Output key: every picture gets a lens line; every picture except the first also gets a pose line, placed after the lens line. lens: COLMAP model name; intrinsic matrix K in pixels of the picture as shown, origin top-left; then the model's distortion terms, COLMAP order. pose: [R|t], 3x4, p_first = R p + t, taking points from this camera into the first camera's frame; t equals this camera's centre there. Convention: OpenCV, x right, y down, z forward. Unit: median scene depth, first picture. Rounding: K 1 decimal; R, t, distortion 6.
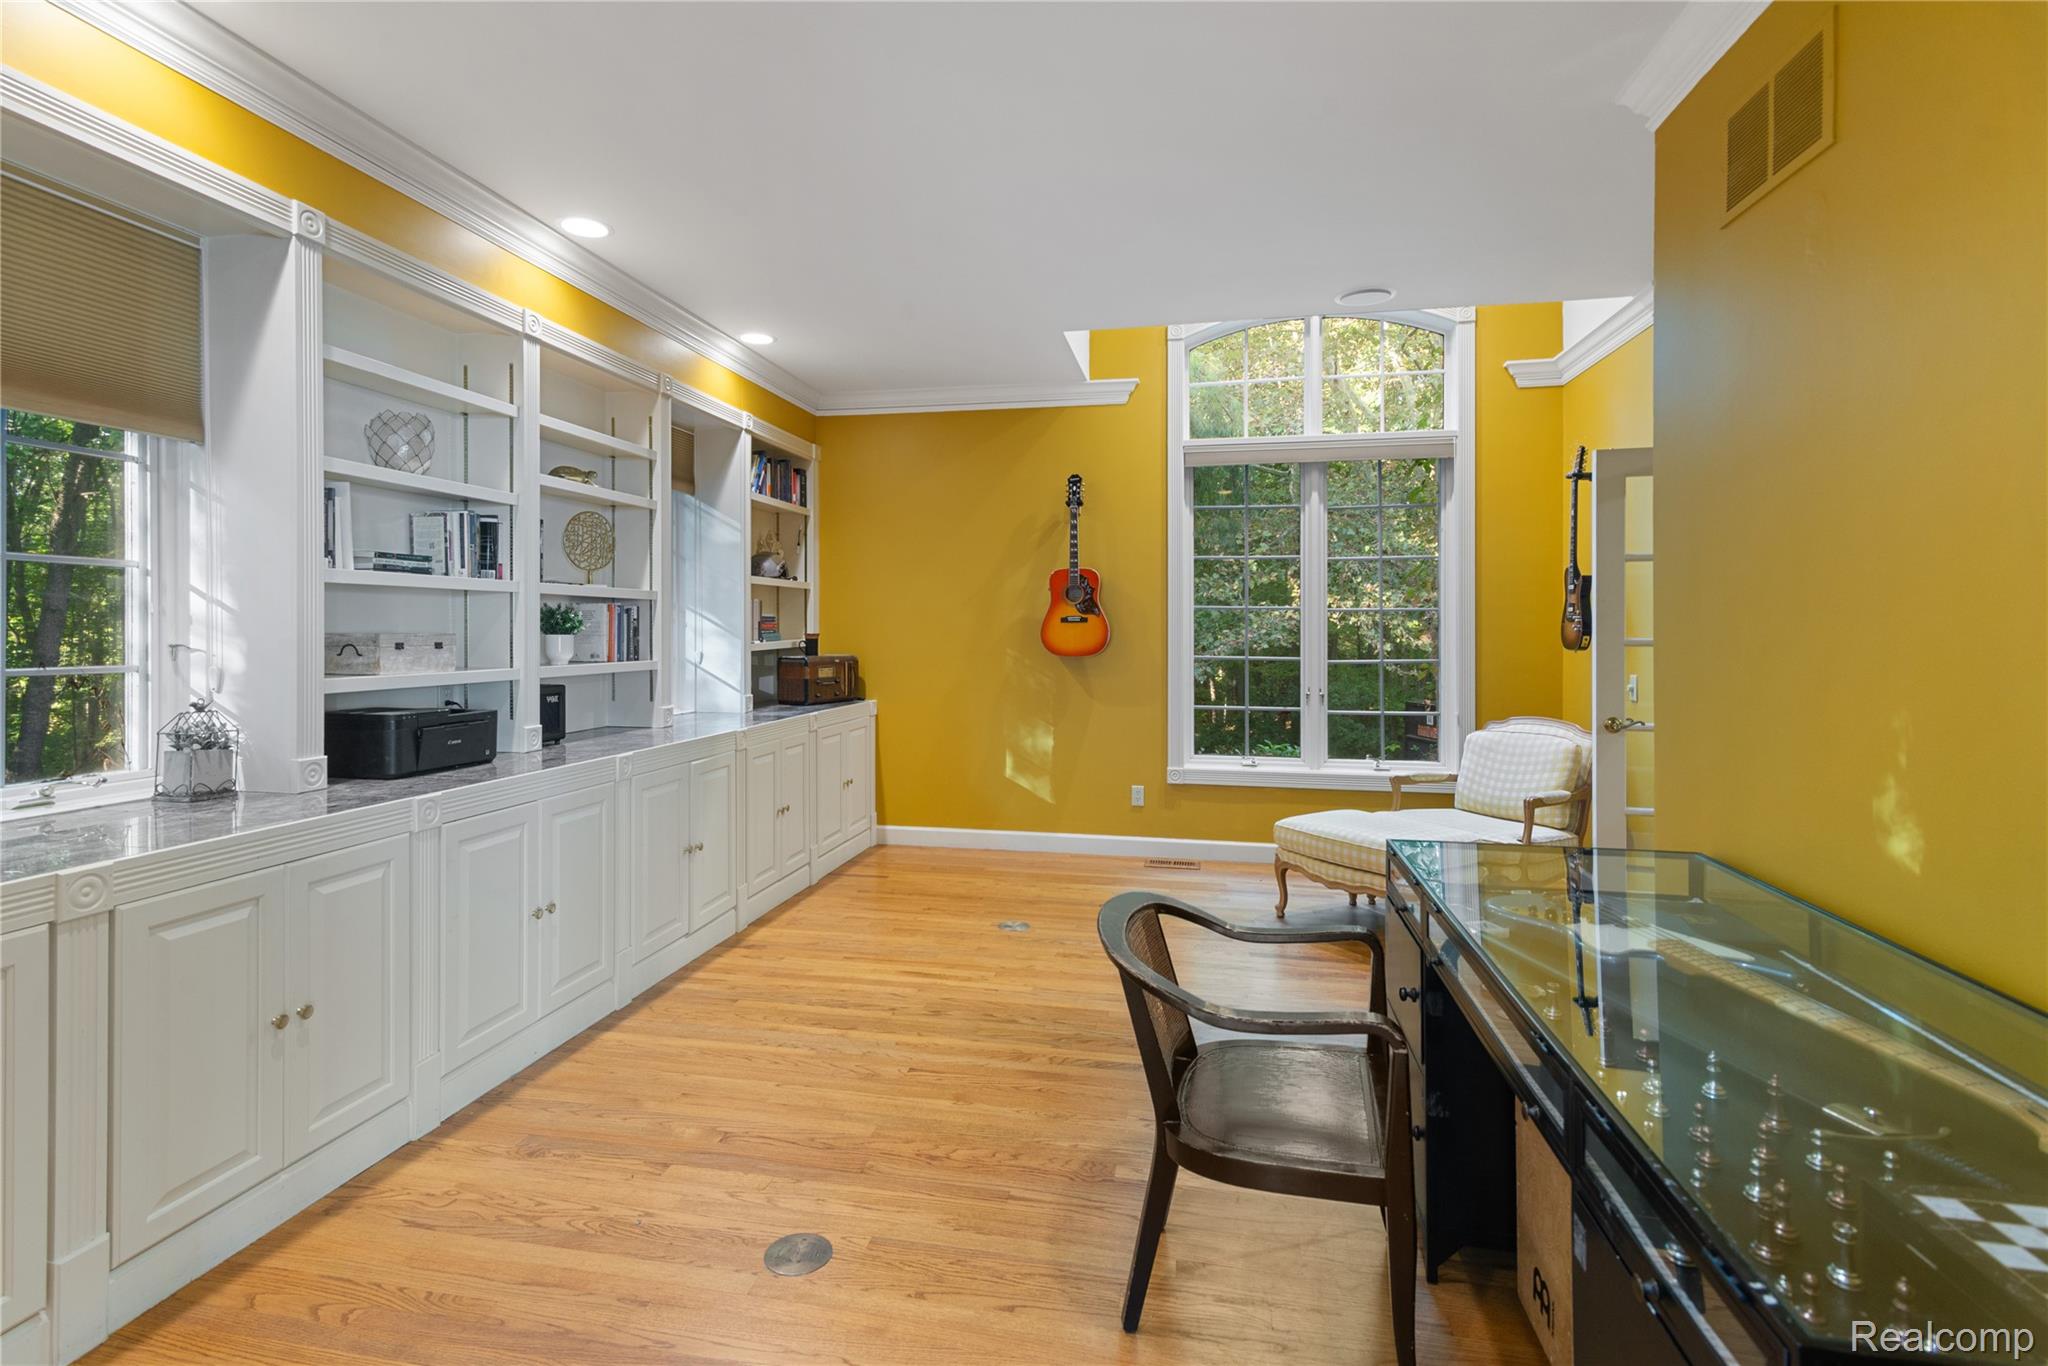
lens RADIAL K [[1006.7, 0, 985.3], [0, 1006.7, 635.5], [0, 0, 1]] dist [0.012618, -0.000207]
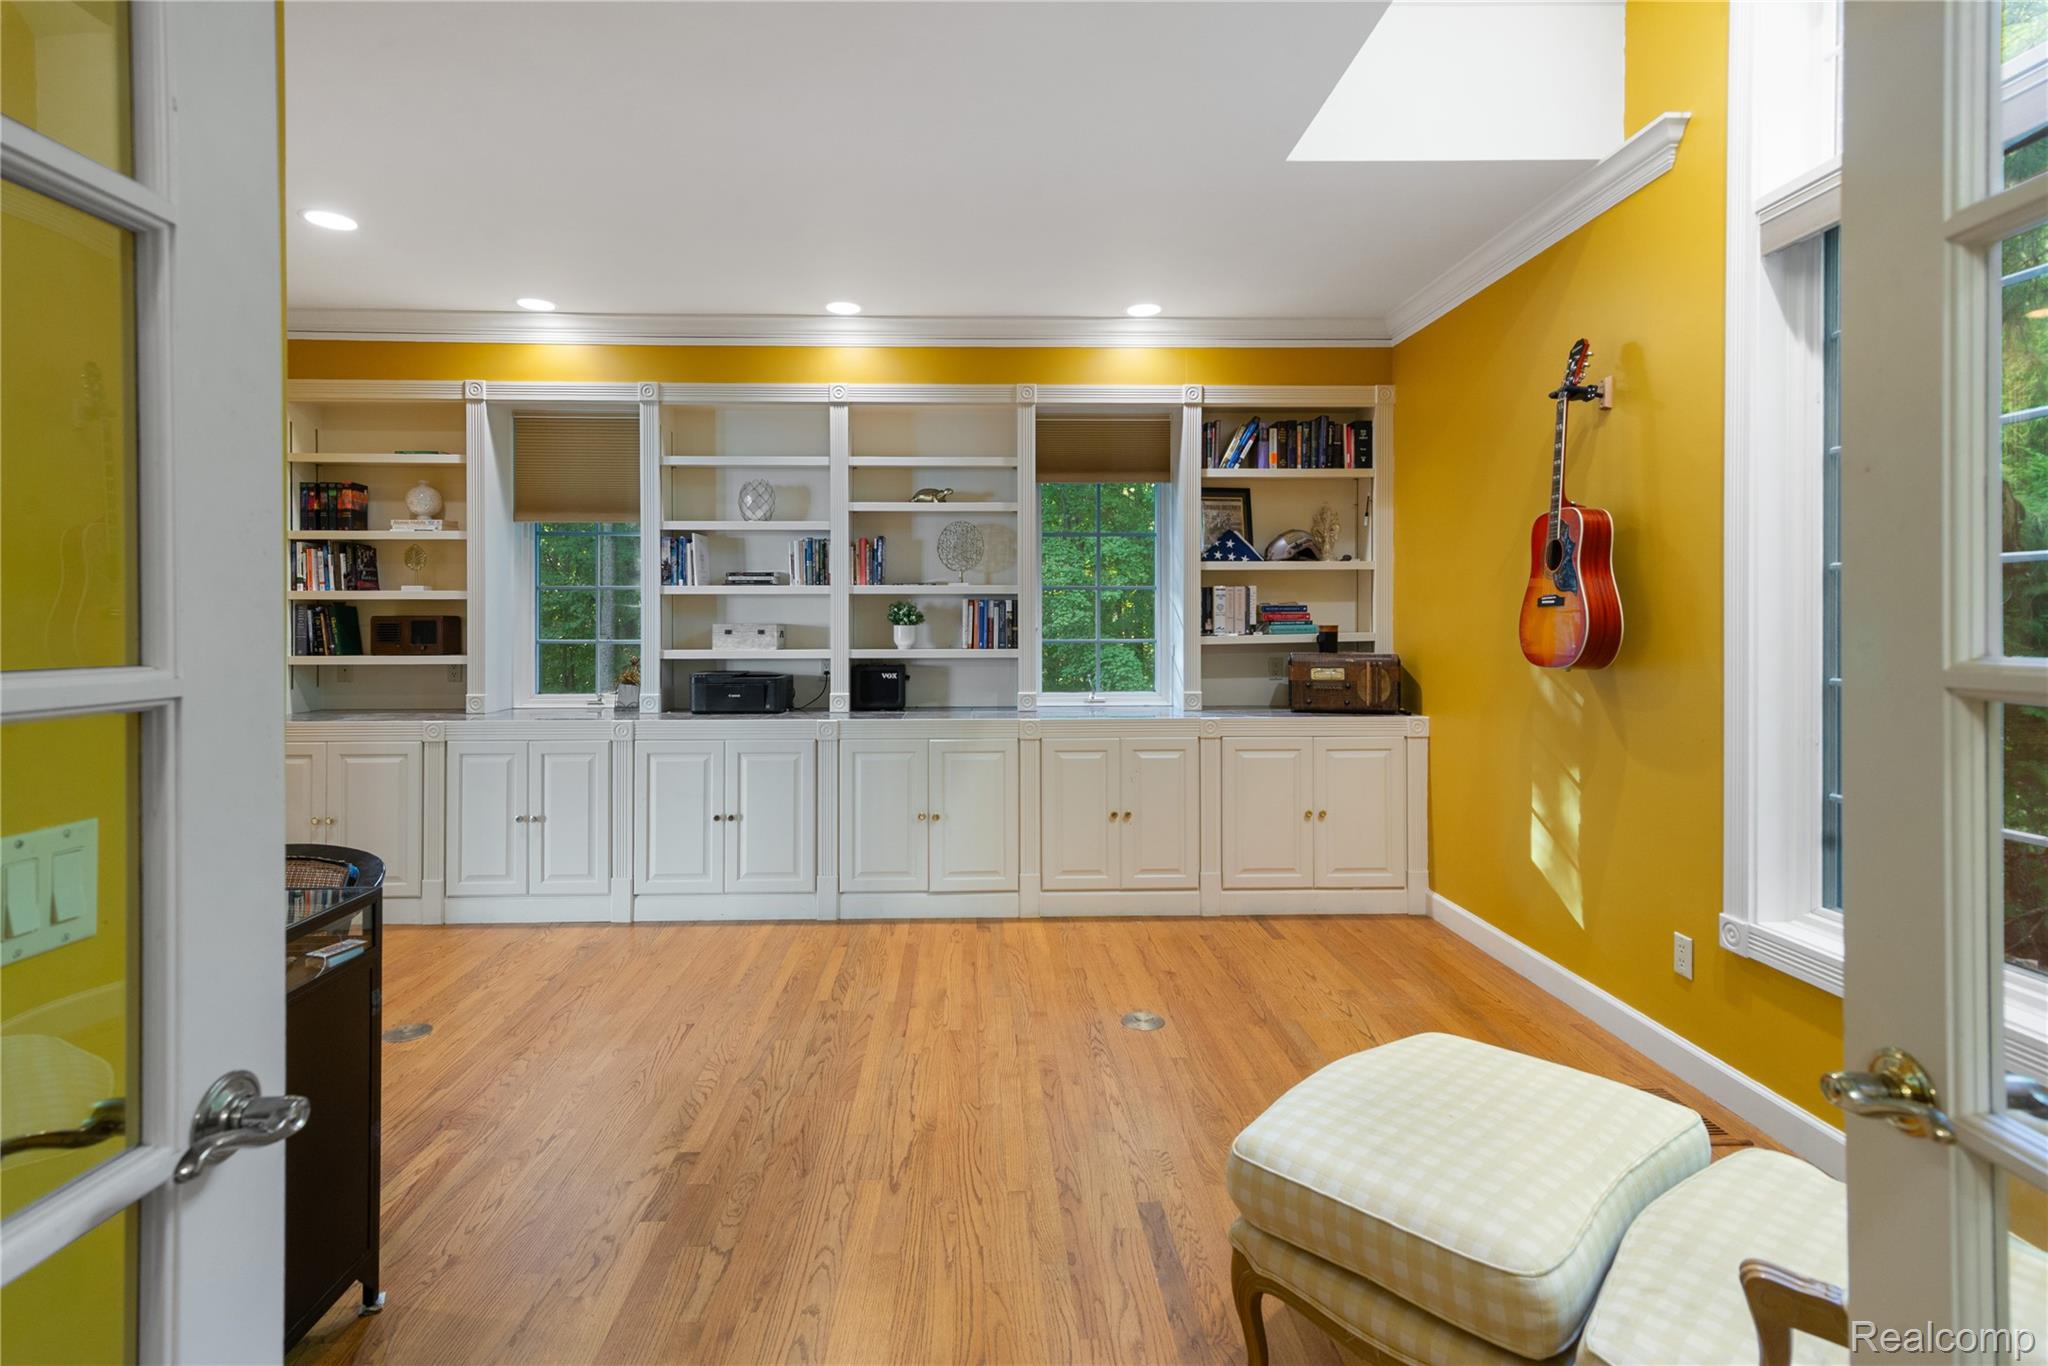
lens RADIAL K [[1001.9, 0, 1005.9], [0, 1001.9, 625.1], [0, 0, 1]] dist [0.019243, -0.000054]
pose [[0.235887, 0.001567, -0.971779, 0.891529], [-0.003853, 0.999992, 0.000677, -0.002610], [0.971773, 0.003585, 0.235891, 0.899906]]
